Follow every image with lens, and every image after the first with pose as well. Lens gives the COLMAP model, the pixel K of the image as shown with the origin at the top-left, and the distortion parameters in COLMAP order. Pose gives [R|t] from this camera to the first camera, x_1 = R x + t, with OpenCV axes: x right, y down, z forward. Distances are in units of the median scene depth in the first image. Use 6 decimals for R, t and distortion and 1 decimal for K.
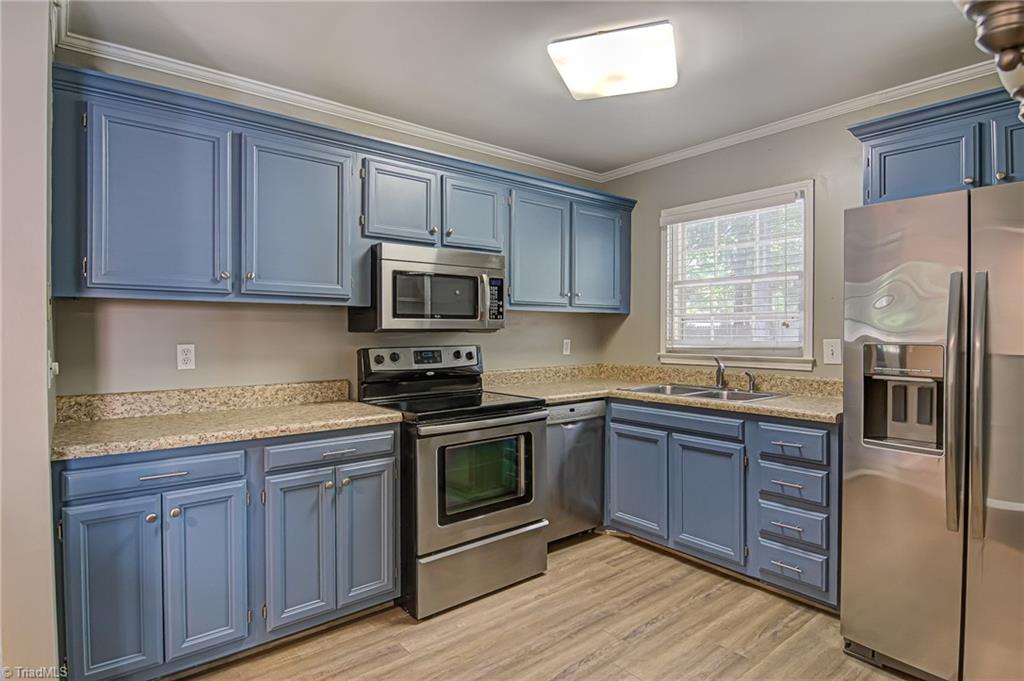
lens RADIAL K [[558.7, 0, 521.7], [0, 558.7, 331.0], [0, 0, 1]] dist [-0.000489, -0.011388]
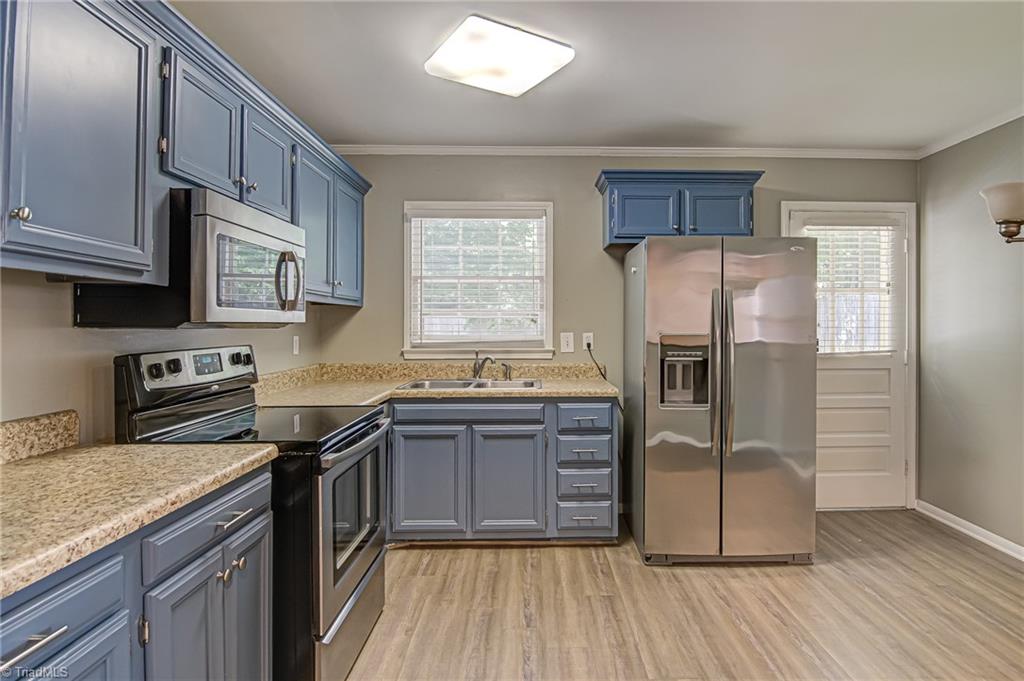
lens RADIAL K [[558.7, 0, 555.9], [0, 558.7, 321.8], [0, 0, 1]] dist [-0.000489, -0.011388]
pose [[0.608057, 0.007343, 0.793860, -0.479250], [-0.000565, 0.999961, -0.008816, 0.001132], [-0.793893, 0.004912, 0.608037, 0.266778]]
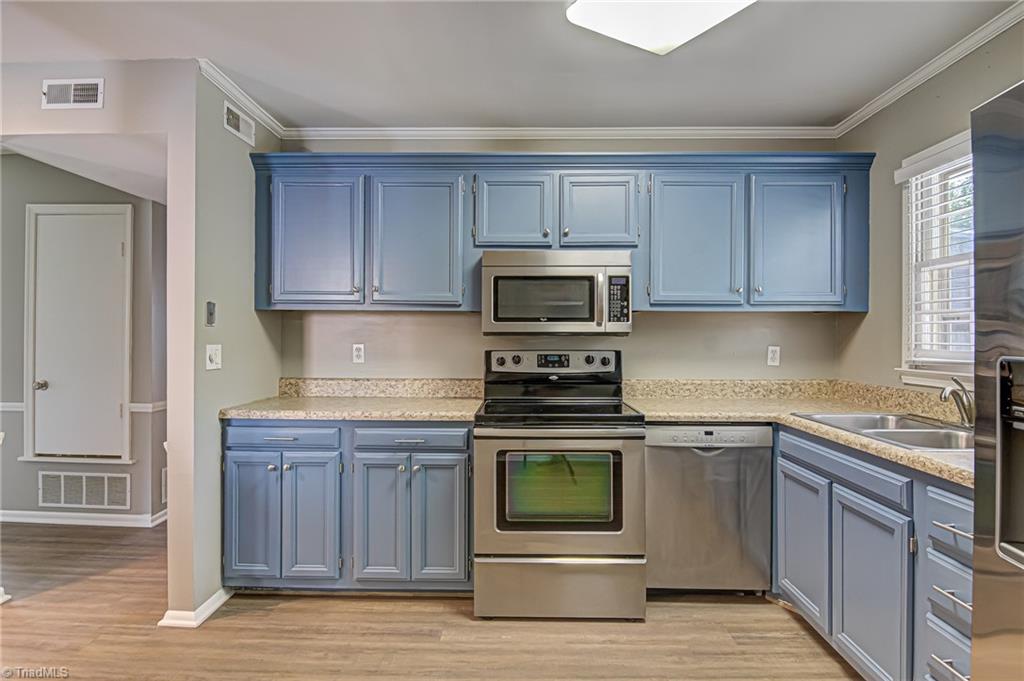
lens RADIAL K [[558.7, 0, 507.1], [0, 558.7, 327.8], [0, 0, 1]] dist [-0.000489, -0.011388]
pose [[0.746457, -0.005051, -0.665415, 0.452906], [-0.005112, 0.999898, -0.013325, 0.001739], [0.665414, 0.013348, 0.746355, 0.225456]]
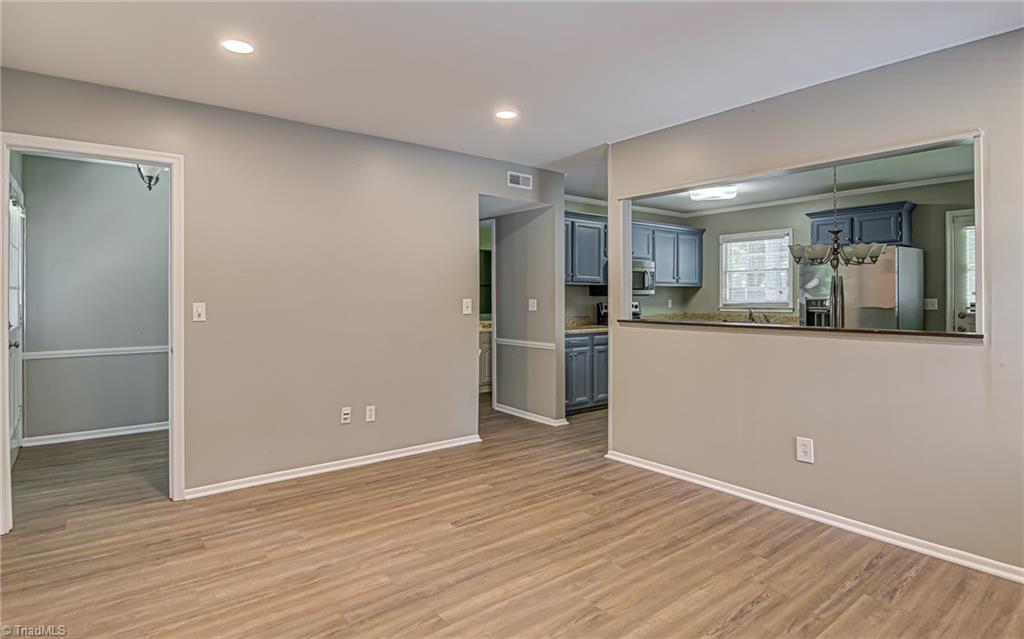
lens RADIAL K [[558.8, 0, 510.5], [0, 558.8, 291.9], [0, 0, 1]] dist [-0.002390, -0.006821]
pose [[0.999529, -0.002491, -0.030595, -0.591750], [0.002210, 0.999955, -0.009205, 0.006115], [0.030617, 0.009133, 0.999489, -1.385571]]
